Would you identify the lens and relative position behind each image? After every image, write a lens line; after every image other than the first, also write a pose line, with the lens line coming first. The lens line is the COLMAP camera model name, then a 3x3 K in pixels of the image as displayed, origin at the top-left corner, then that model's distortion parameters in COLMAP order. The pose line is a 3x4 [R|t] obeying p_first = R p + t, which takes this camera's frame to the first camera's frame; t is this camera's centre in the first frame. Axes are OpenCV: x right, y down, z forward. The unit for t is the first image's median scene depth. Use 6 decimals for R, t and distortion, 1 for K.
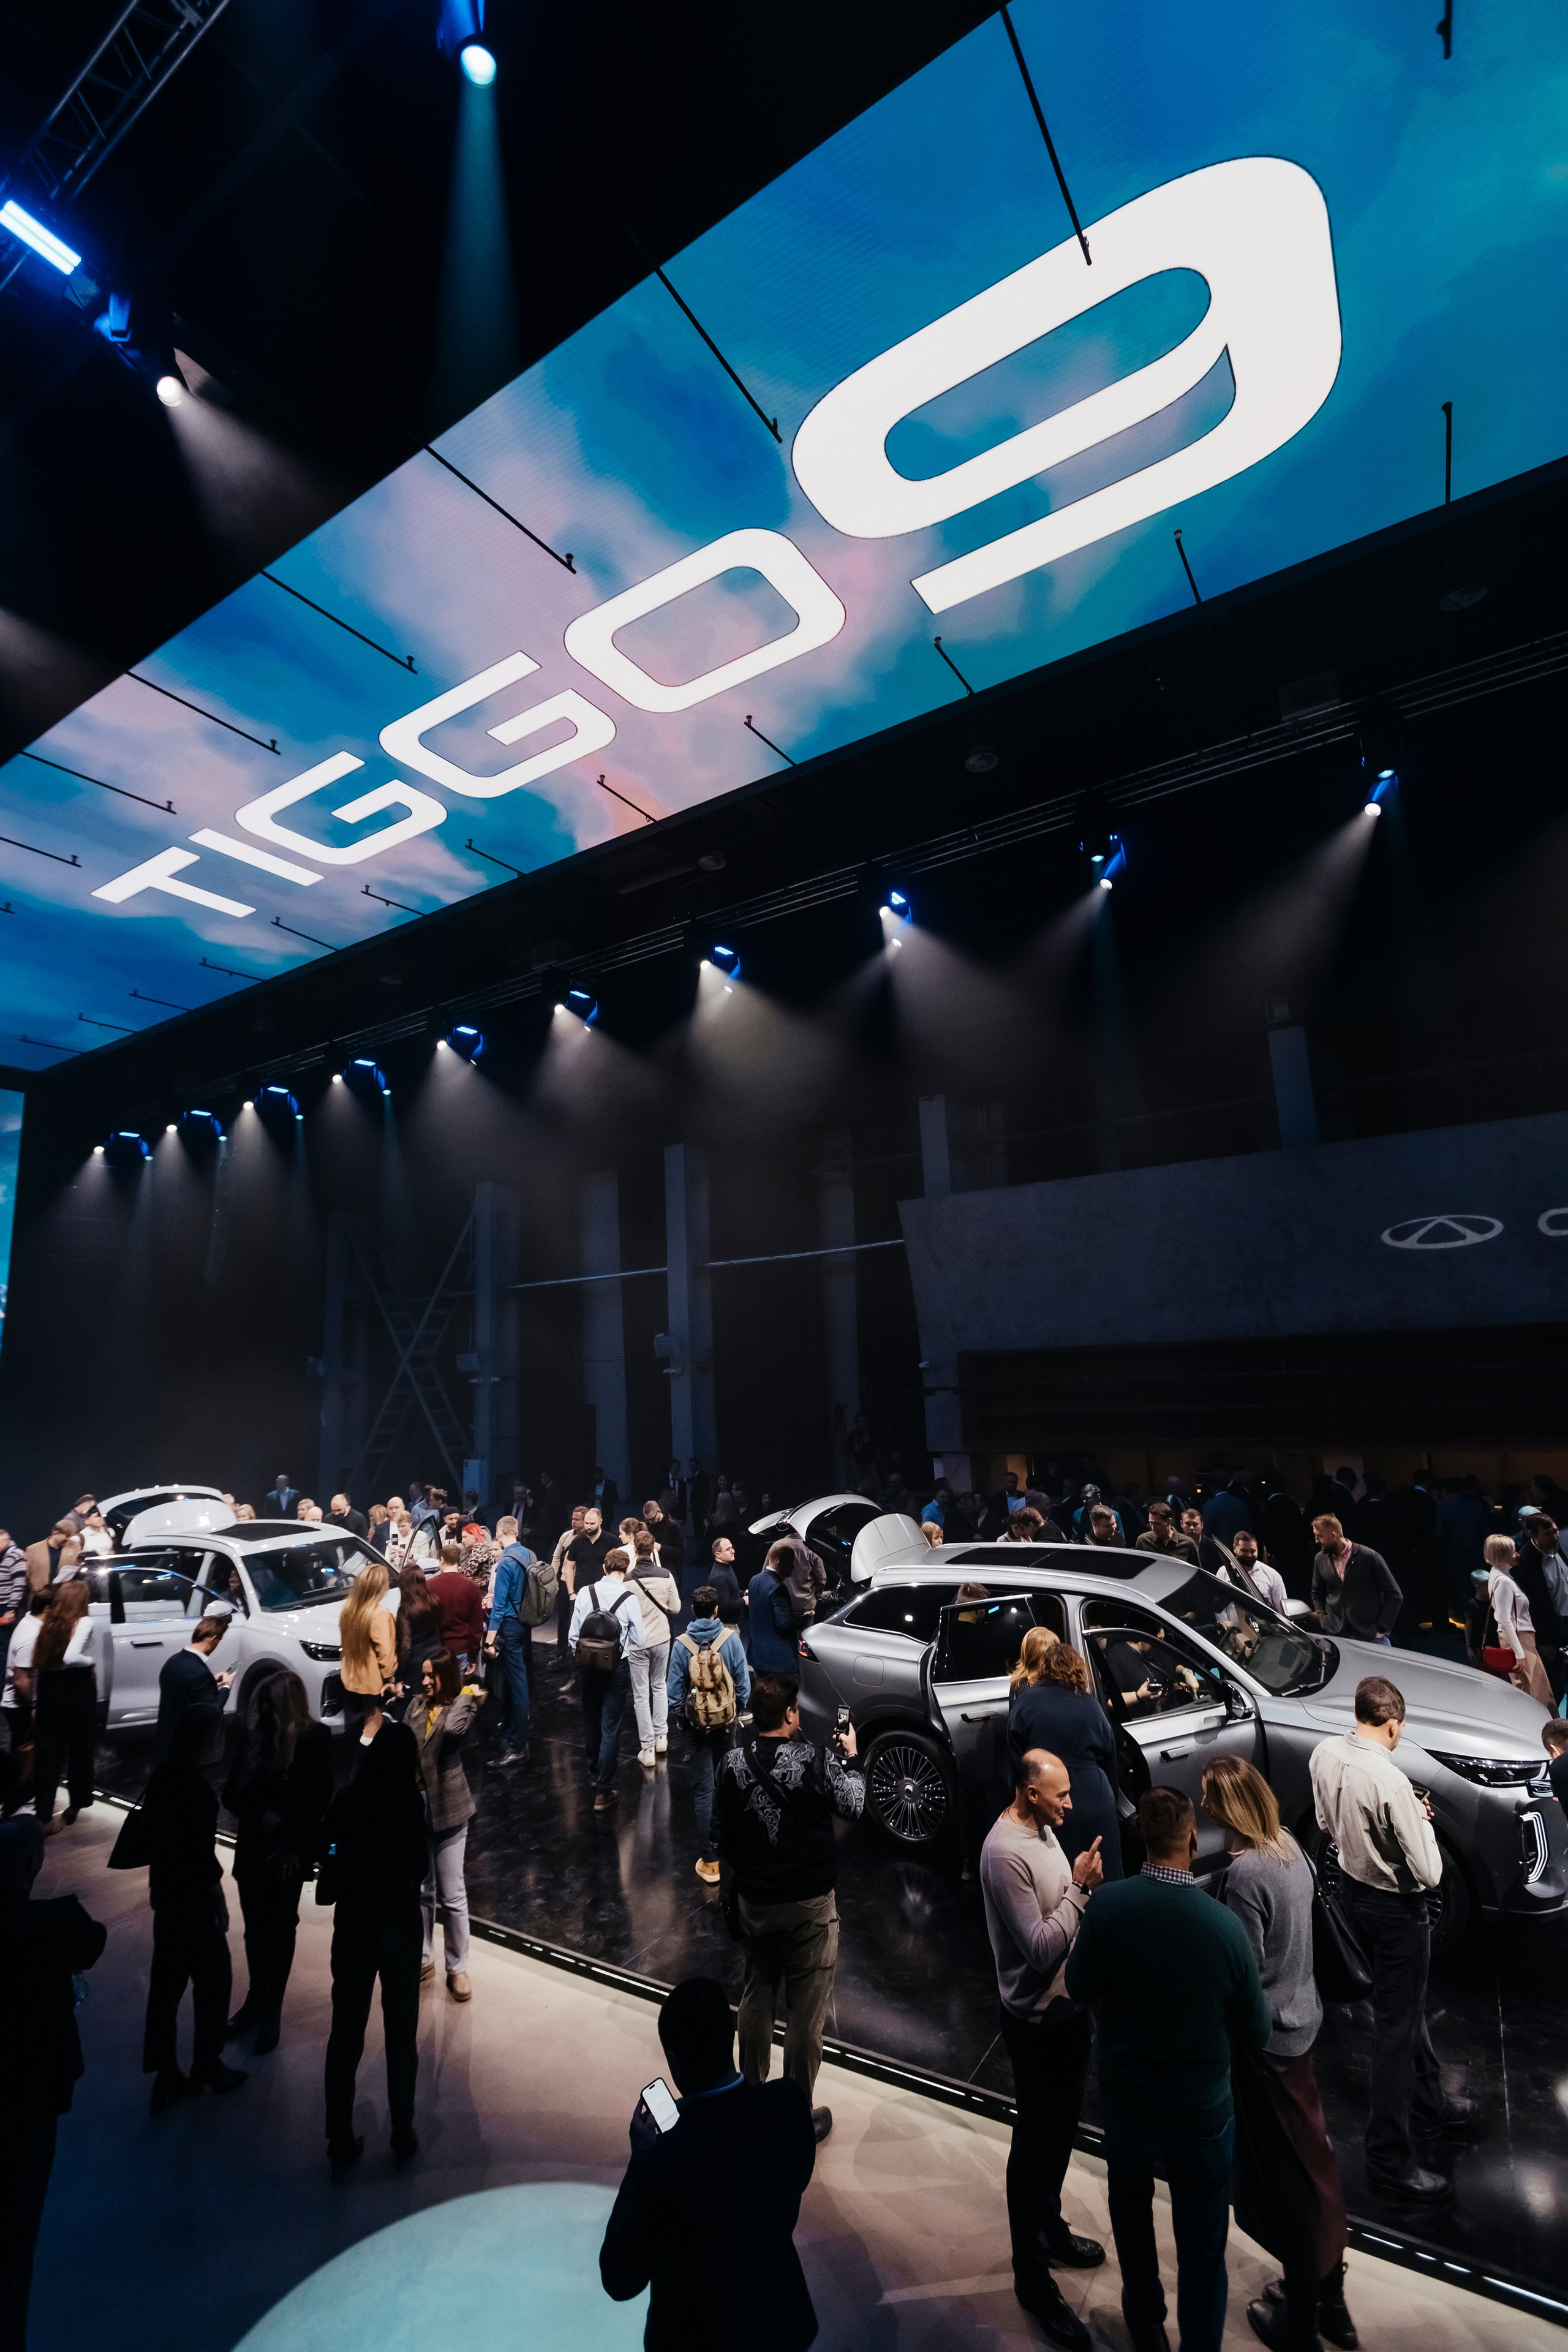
lens RADIAL K [[1036.7, 0, 784.6], [0, 1036.7, 1190.5], [0, 0, 1]] dist [-0.003786, -0.001129]
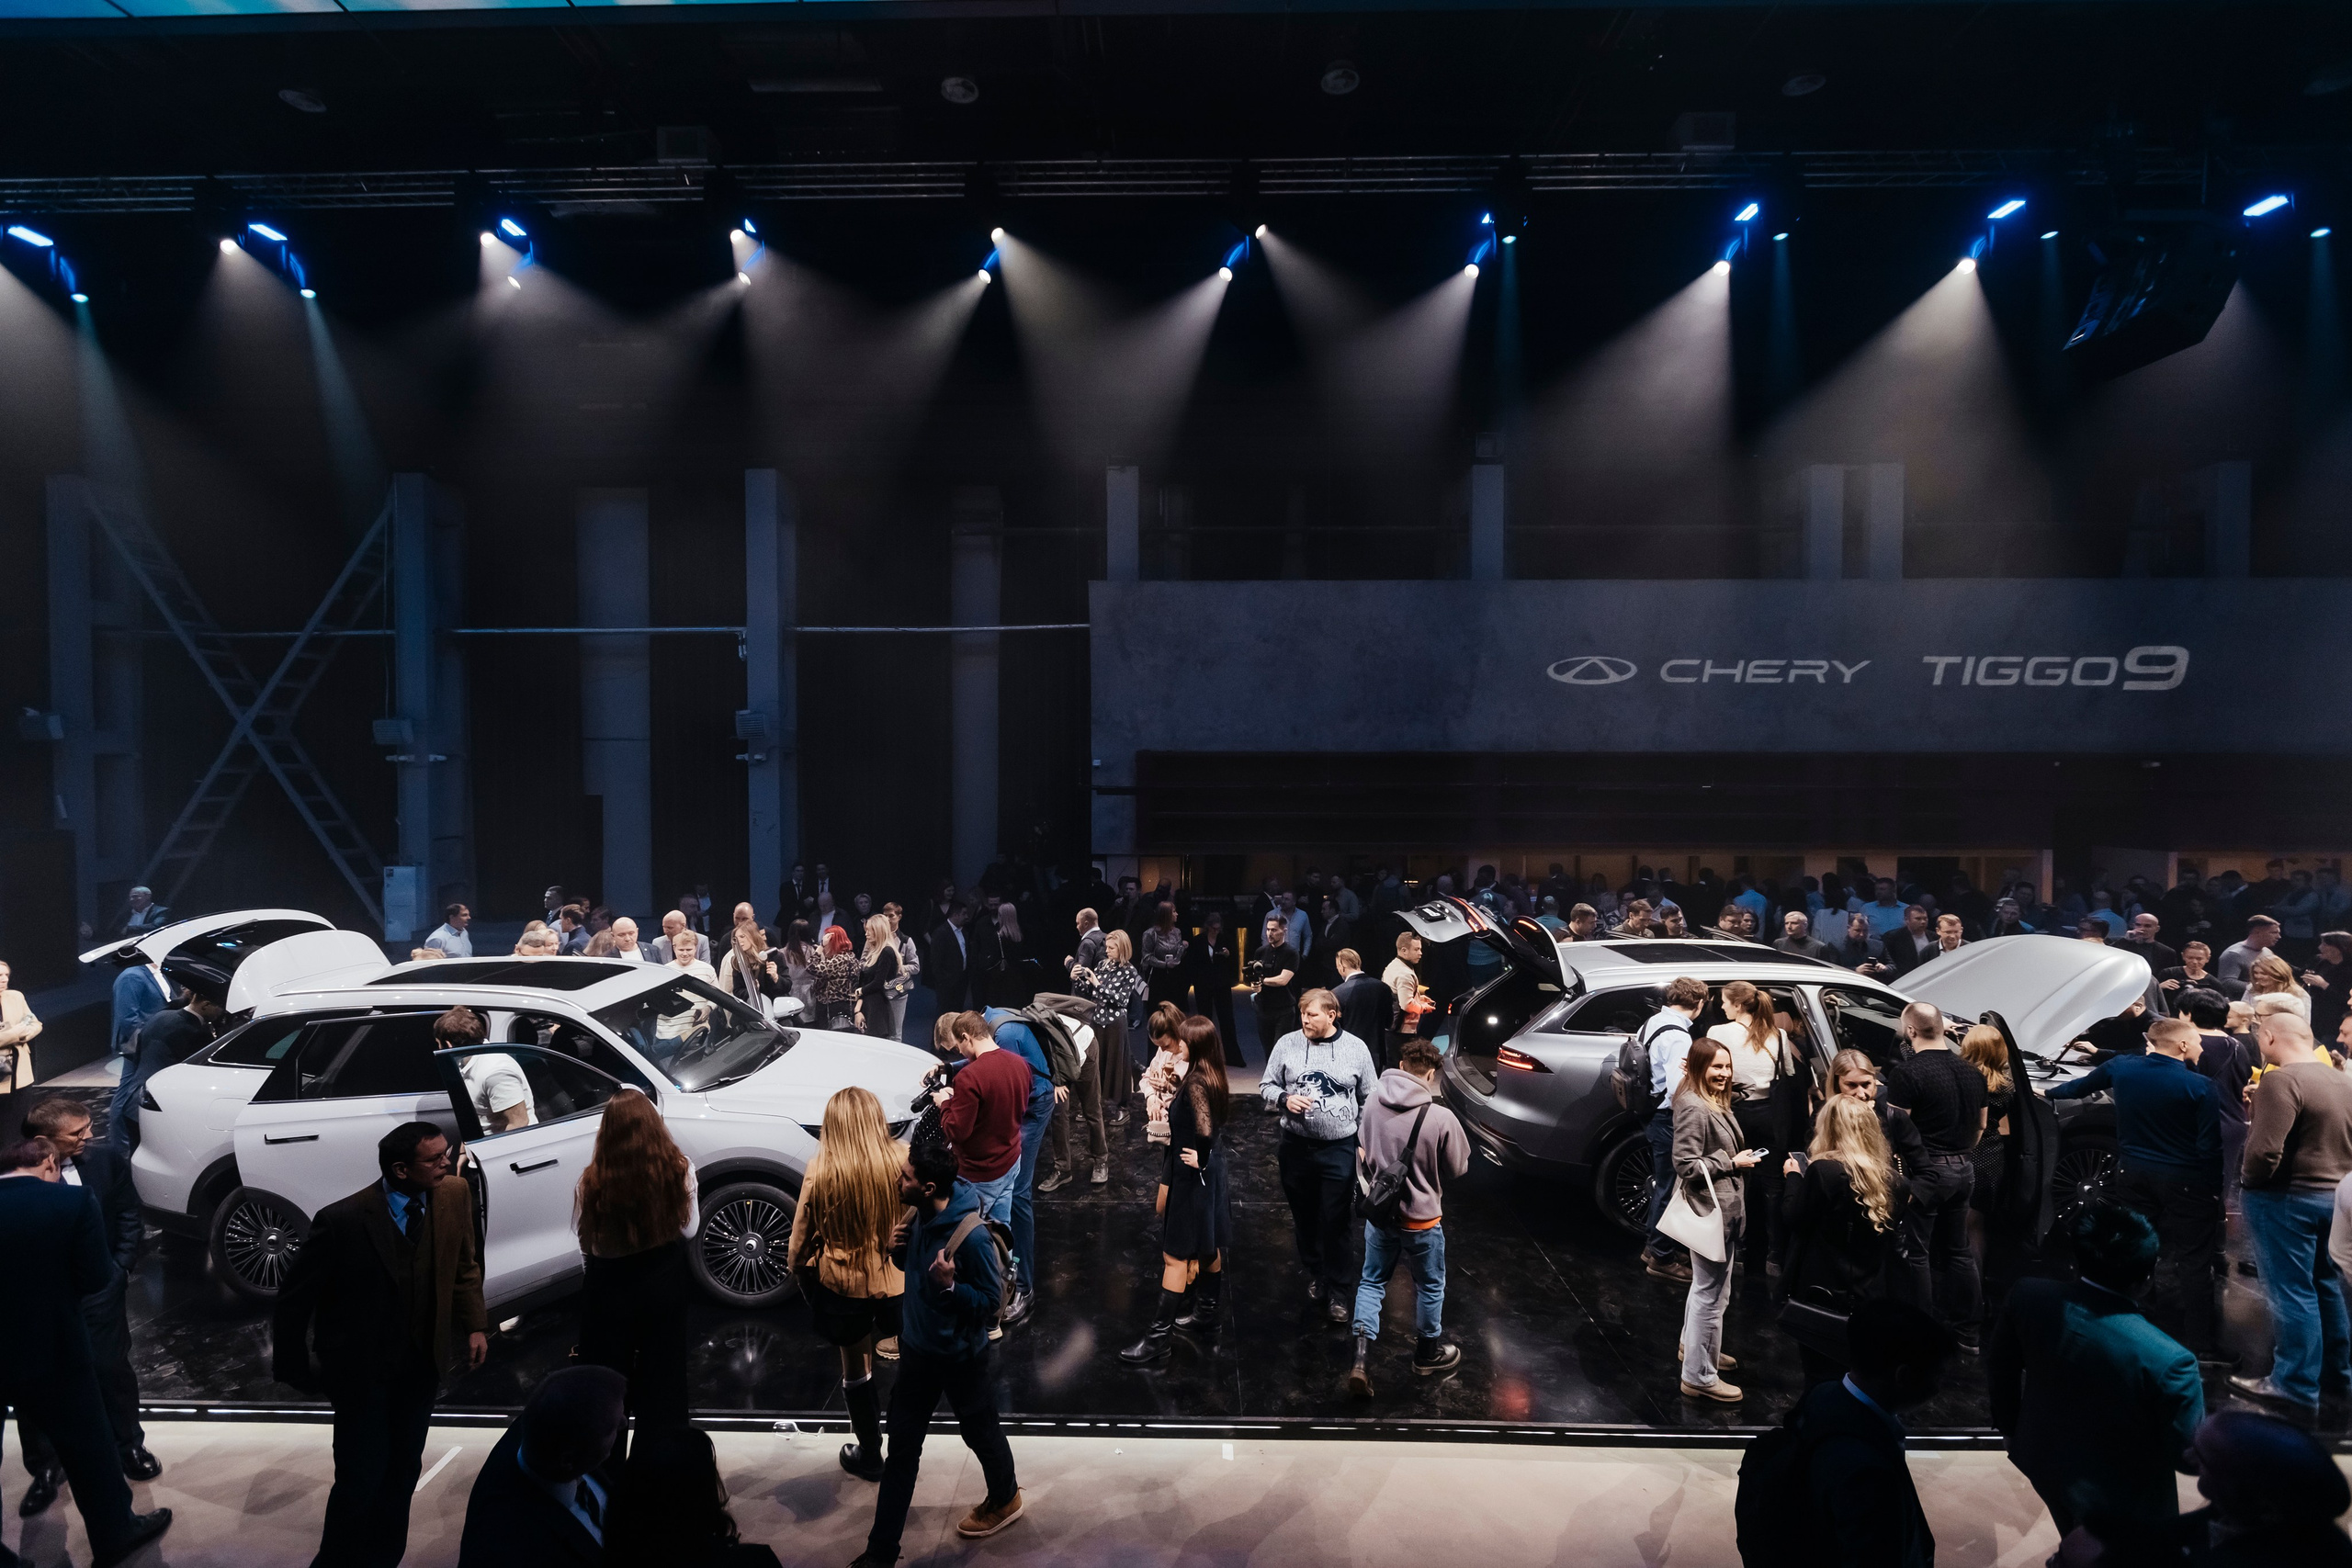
lens RADIAL K [[1041.0, 0, 1144.4], [0, 1041.0, 803.4], [0, 0, 1]] dist [-0.008151, -0.001292]
pose [[0.855023, 0.025798, 0.517949, -0.301168], [-0.125933, 0.979195, 0.159117, 0.048635], [-0.503068, -0.201276, 0.840483, 0.183358]]
